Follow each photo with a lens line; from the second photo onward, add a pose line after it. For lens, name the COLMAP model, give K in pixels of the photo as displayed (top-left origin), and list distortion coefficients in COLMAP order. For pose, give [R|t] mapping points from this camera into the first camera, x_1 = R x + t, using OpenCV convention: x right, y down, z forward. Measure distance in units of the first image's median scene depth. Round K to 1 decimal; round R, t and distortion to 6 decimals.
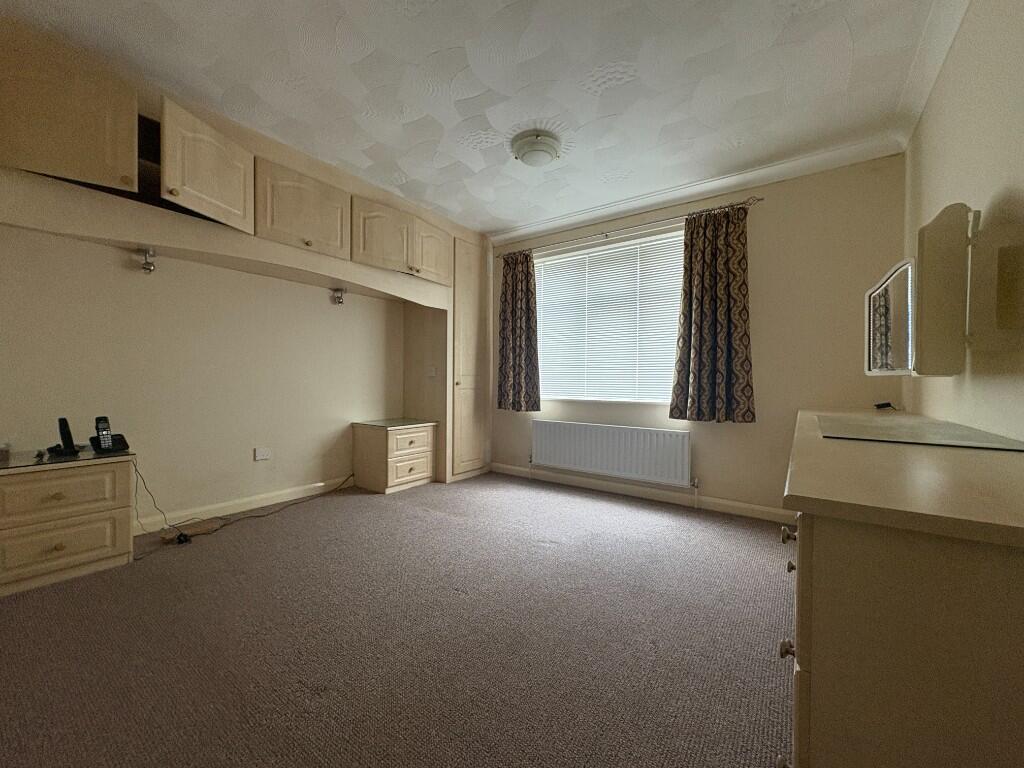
lens RADIAL K [[405.7, 0, 512.0], [0, 405.7, 384.0], [0, 0, 1]] dist [-0.000078, -0.000165]
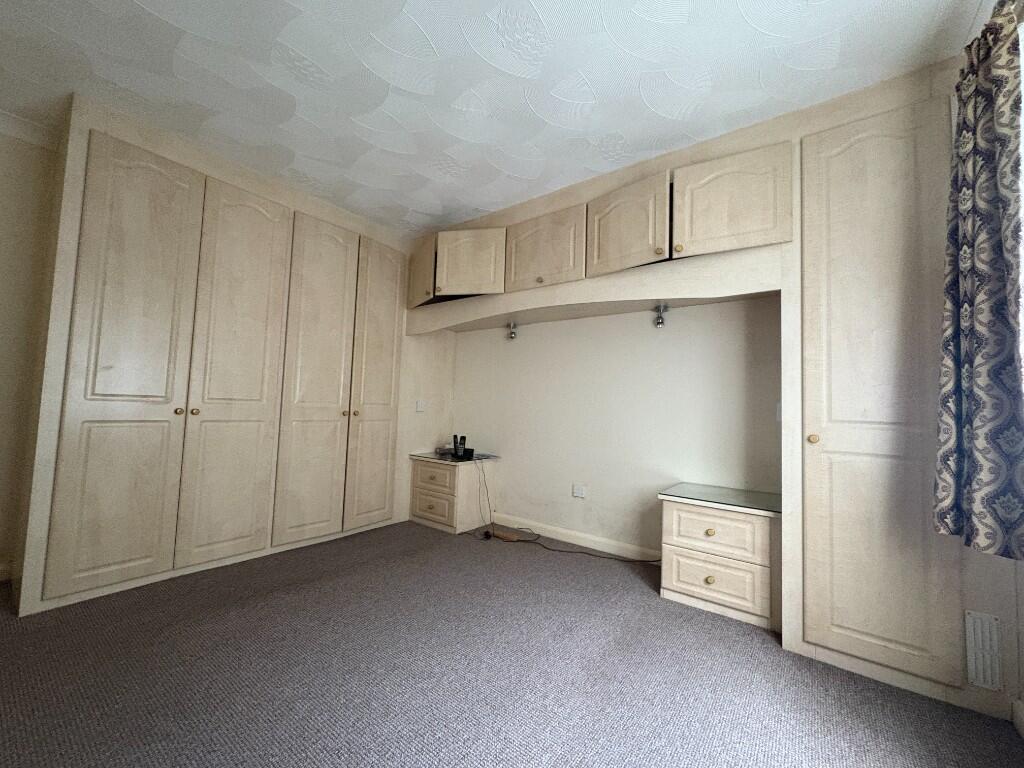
lens RADIAL K [[405.7, 0, 512.0], [0, 405.7, 384.0], [0, 0, 1]] dist [-0.000078, -0.000165]
pose [[-0.015551, -0.066943, -0.997636, 0.419952], [-0.049202, 0.996599, -0.066107, -0.020035], [0.998668, 0.048058, -0.018792, 0.843933]]
